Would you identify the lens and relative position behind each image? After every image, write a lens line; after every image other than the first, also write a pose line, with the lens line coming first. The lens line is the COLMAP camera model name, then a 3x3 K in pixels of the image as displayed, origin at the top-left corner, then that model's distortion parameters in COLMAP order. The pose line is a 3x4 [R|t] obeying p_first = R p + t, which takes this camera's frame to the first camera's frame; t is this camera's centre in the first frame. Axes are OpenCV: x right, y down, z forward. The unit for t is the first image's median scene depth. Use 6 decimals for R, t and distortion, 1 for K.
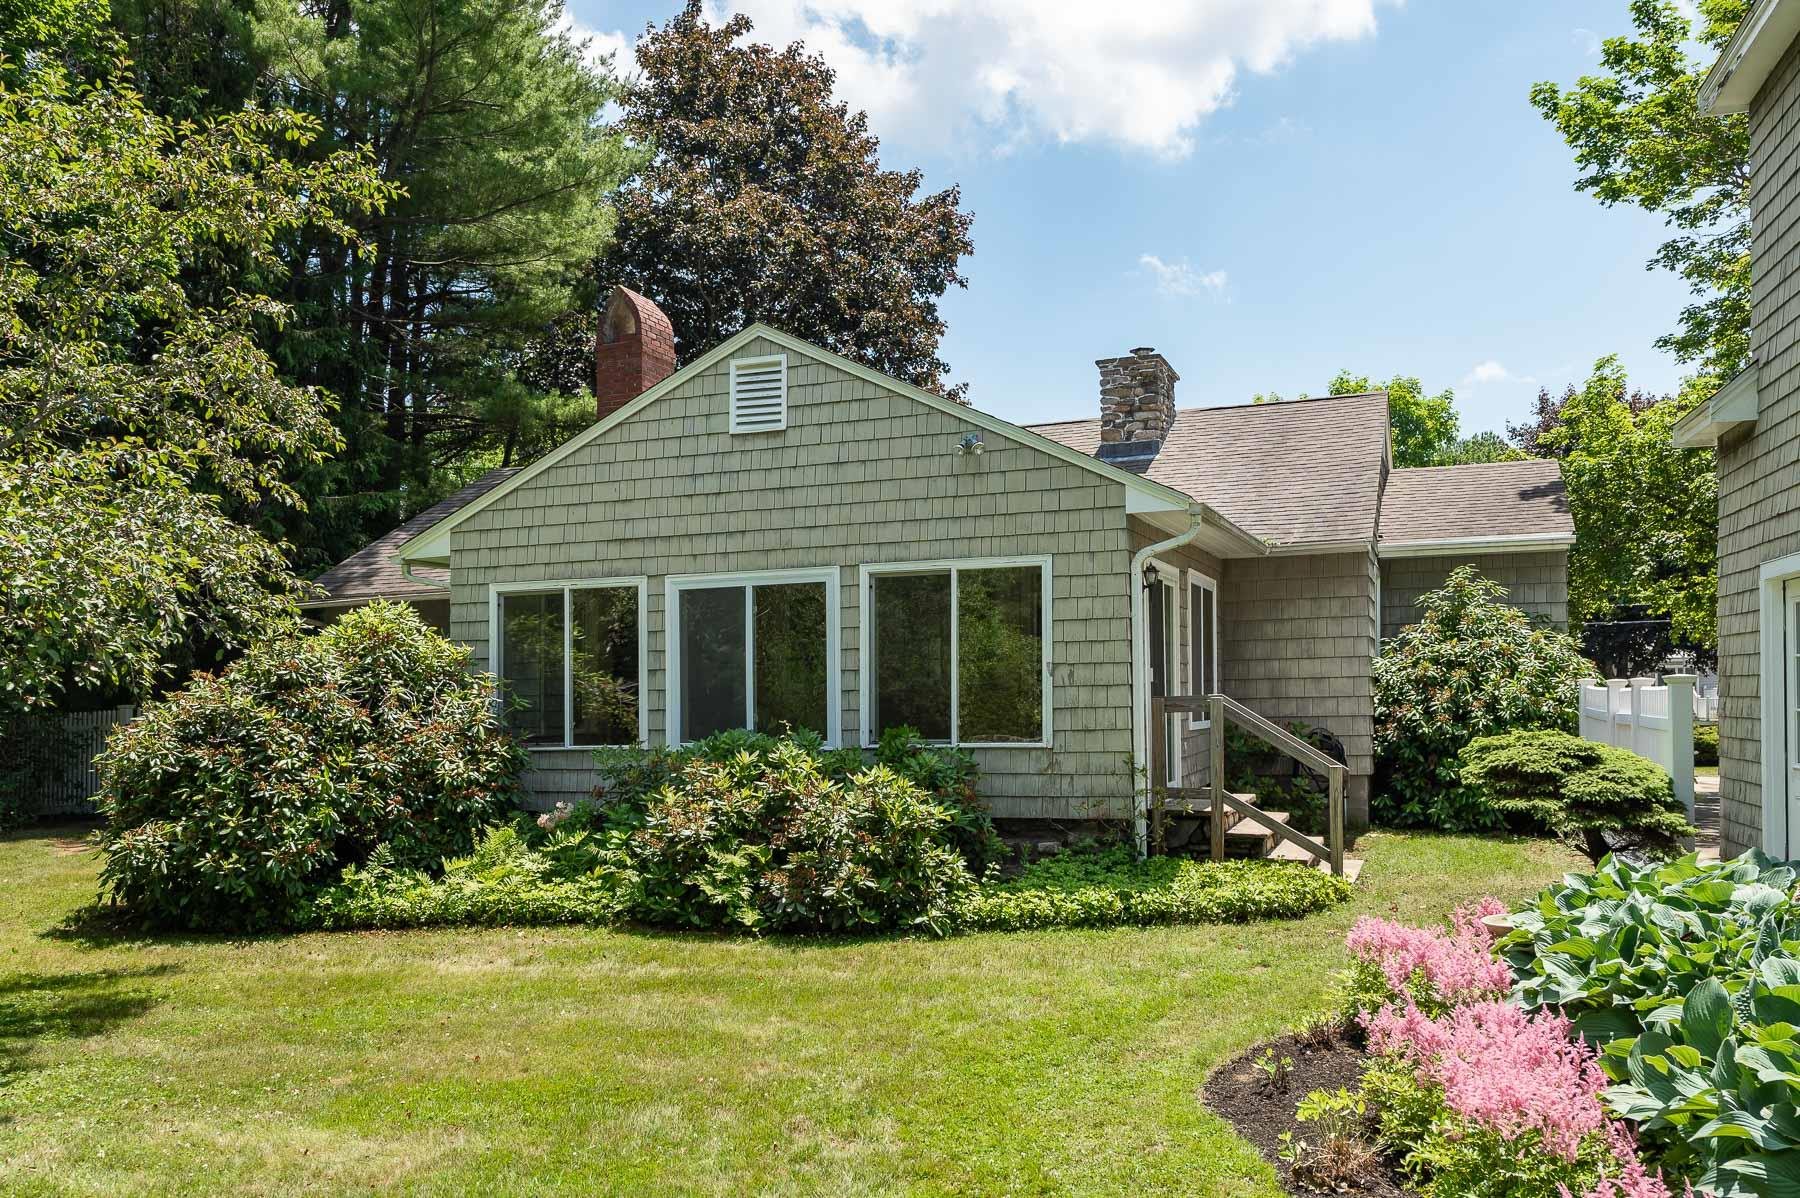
lens RADIAL K [[1351.9, 0, 848.7], [0, 1351.9, 604.1], [0, 0, 1]] dist [0.102645, 0.001076]
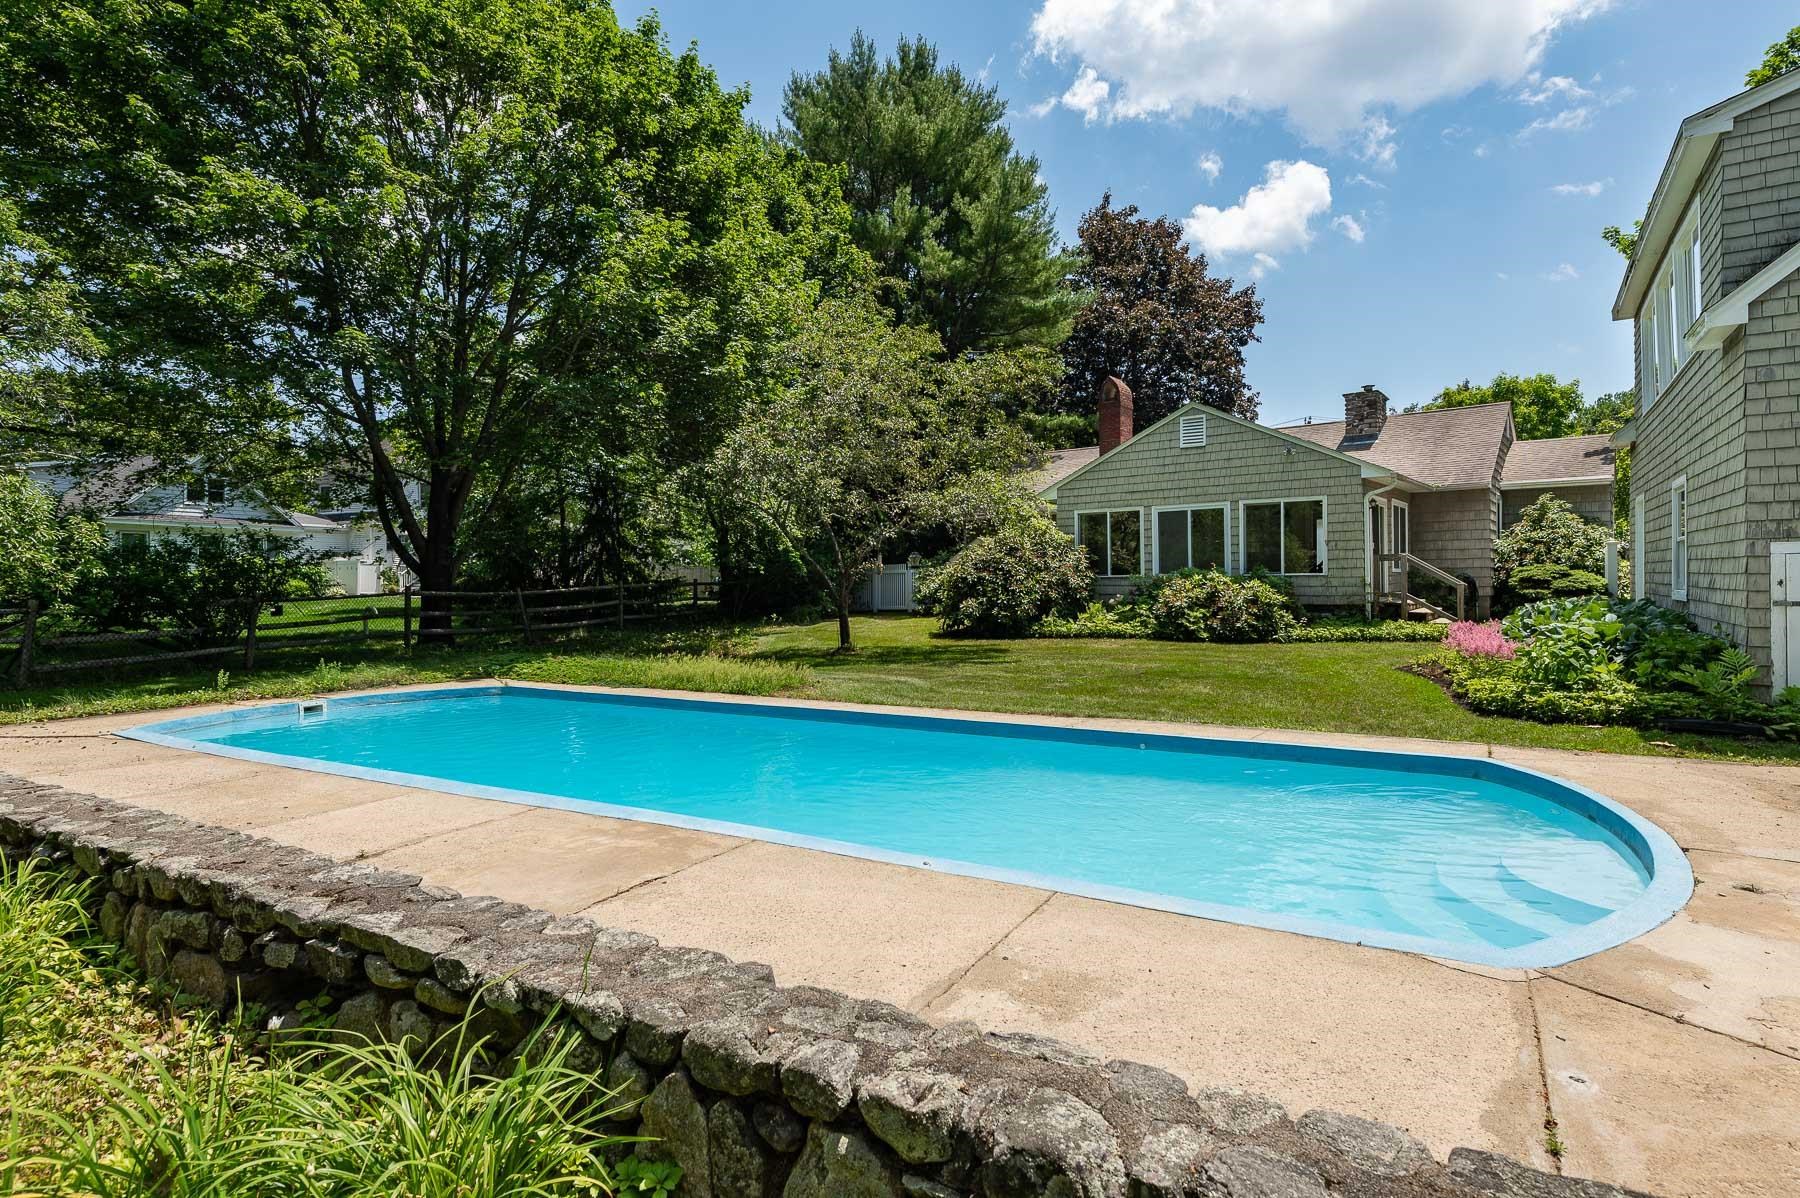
lens RADIAL K [[924.8, 0, 907.8], [0, 924.8, 539.7], [0, 0, 1]] dist [0.078448, -0.000710]
pose [[0.971778, -0.004994, -0.235845, -0.173234], [0.011071, 0.999640, 0.024449, -0.006487], [0.235638, -0.026370, 0.971483, -0.764215]]
